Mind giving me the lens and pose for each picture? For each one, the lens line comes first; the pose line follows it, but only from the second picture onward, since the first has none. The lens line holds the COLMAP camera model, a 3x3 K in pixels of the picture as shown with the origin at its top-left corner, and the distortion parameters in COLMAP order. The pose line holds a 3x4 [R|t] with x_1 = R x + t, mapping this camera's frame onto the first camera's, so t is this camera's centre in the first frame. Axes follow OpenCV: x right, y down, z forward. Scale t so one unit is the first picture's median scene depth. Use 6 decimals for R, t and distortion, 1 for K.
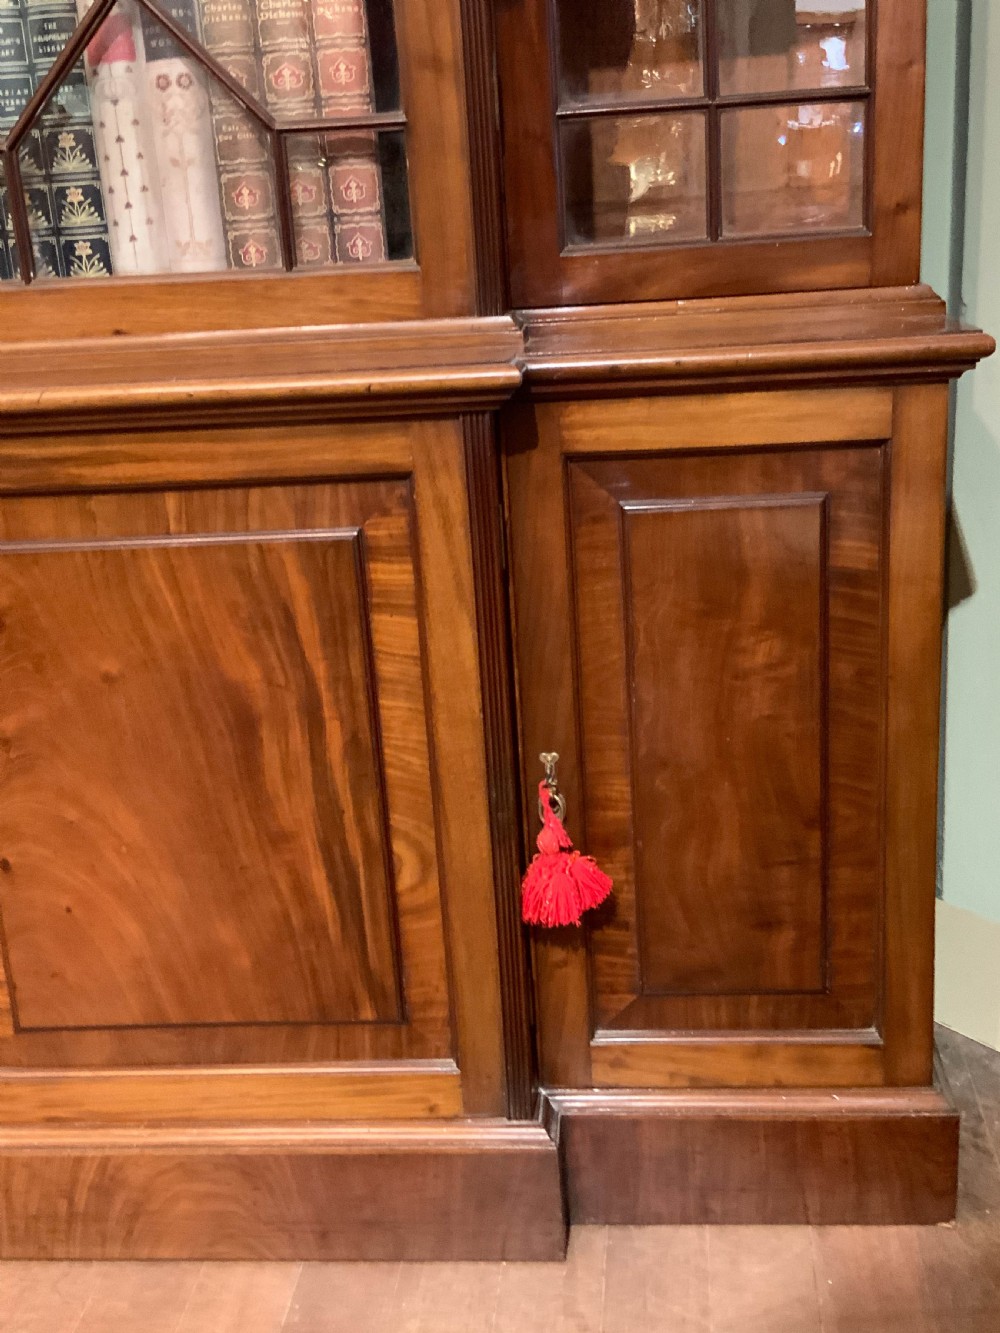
lens RADIAL K [[1552.0, 0, 480.4], [0, 1552.0, 649.1], [0, 0, 1]] dist [0.079553, 0.000000]
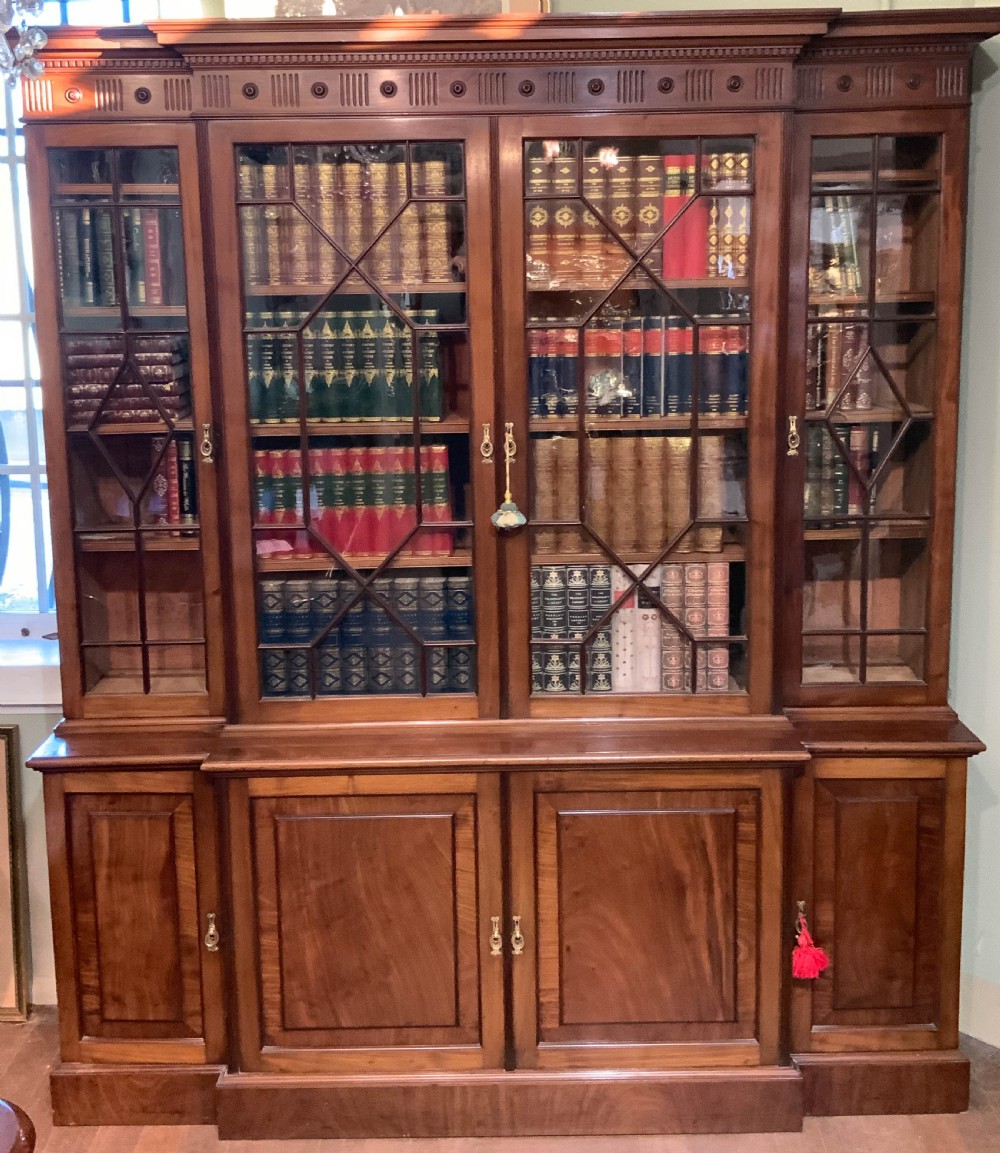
lens RADIAL K [[1323.2, 0, 500.2], [0, 1323.2, 484.3], [0, 0, 1]] dist [0.071022, 0.000000]
pose [[0.994288, 0.032994, 0.101506, -0.638108], [-0.018086, 0.989350, -0.144431, -0.257858], [-0.105190, 0.141770, 0.984295, -1.043333]]
